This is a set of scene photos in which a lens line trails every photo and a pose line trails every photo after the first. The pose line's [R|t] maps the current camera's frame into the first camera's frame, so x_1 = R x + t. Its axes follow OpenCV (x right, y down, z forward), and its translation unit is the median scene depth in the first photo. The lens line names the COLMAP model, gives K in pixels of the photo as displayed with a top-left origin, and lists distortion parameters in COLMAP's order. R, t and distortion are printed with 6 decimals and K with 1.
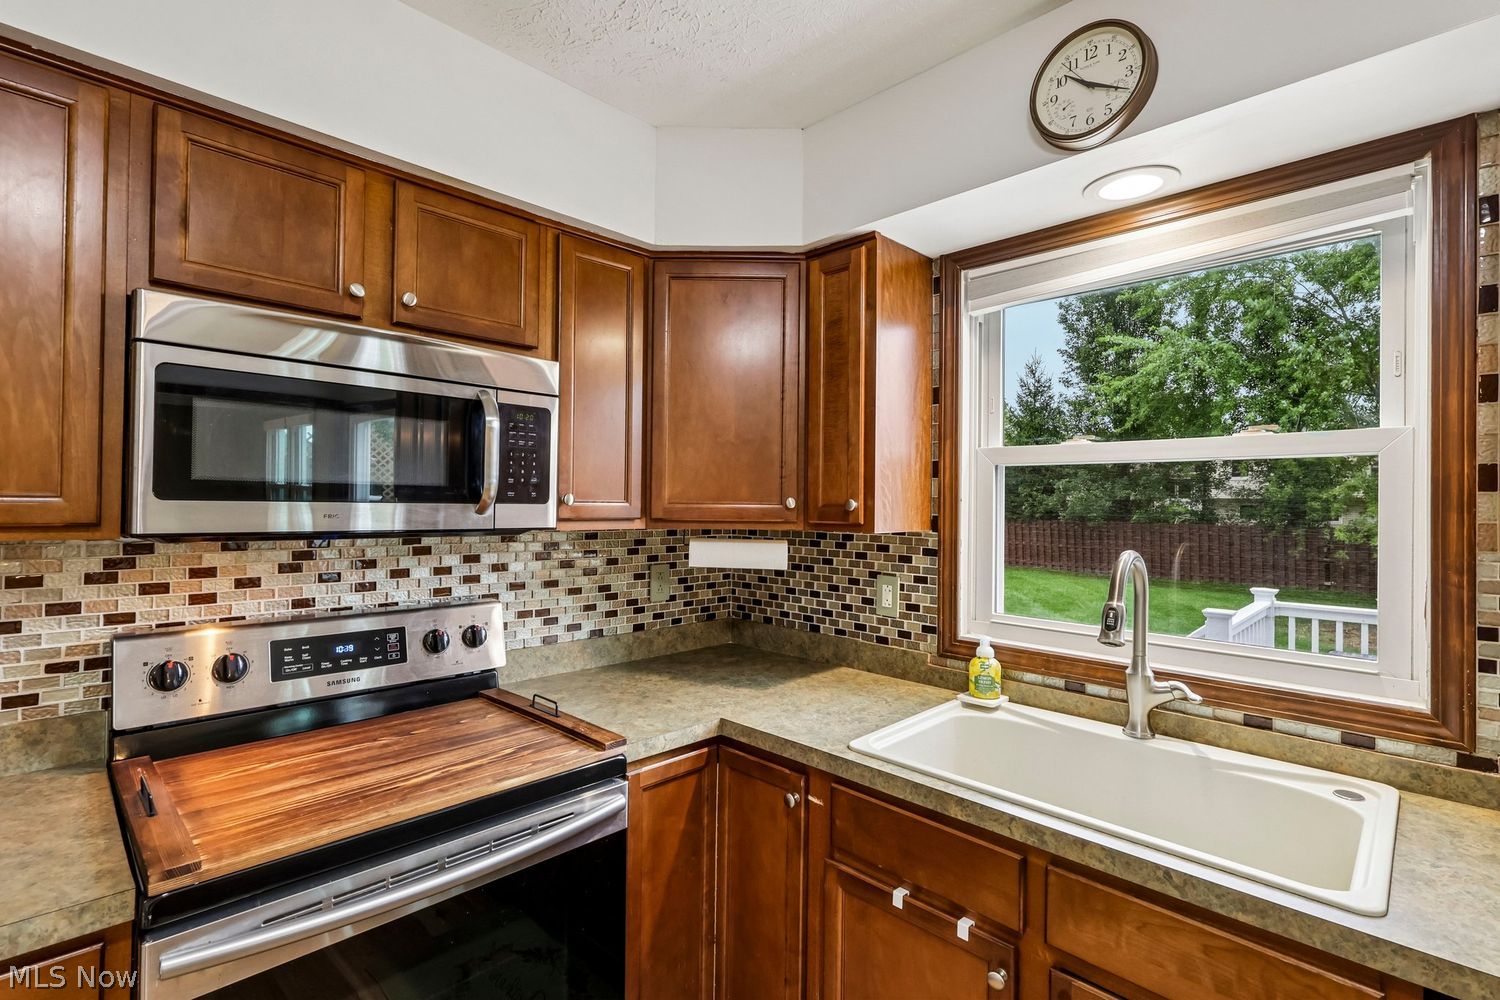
lens RADIAL K [[695.2, 0, 746.8], [0, 695.2, 498.3], [0, 0, 1]] dist [-0.001572, 0.001384]
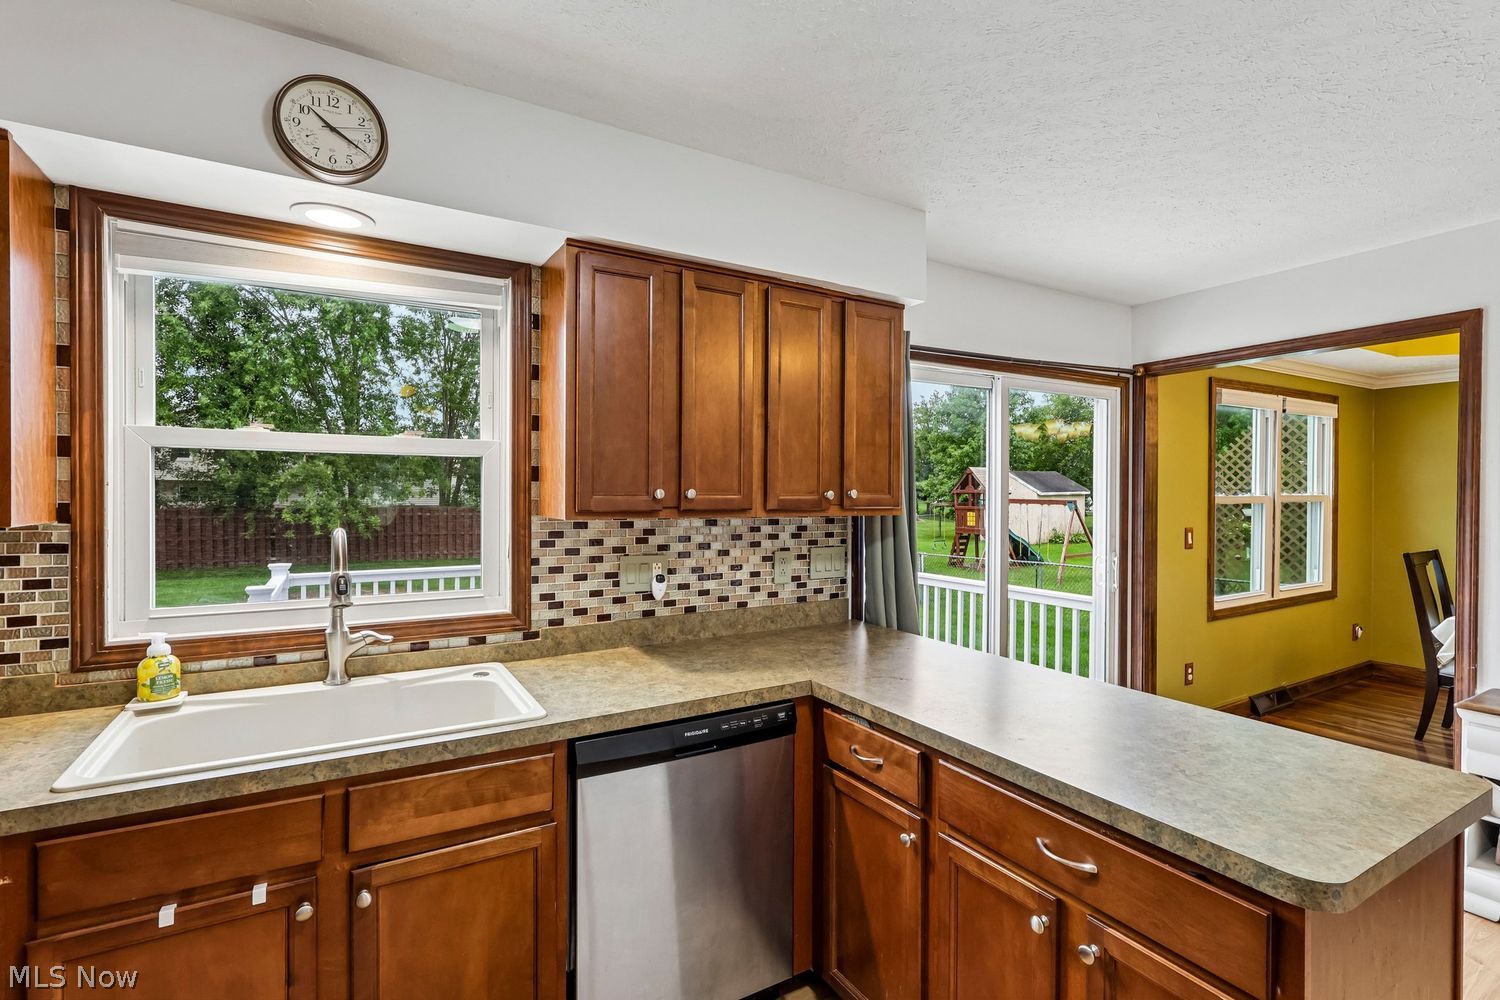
lens RADIAL K [[695.2, 0, 748.3], [0, 695.2, 498.8], [0, 0, 1]] dist [-0.001572, 0.001384]
pose [[0.253020, -0.017938, 0.967295, -0.374008], [-0.007730, 0.999759, 0.020562, -0.004032], [-0.967430, -0.012680, 0.252820, 0.019503]]
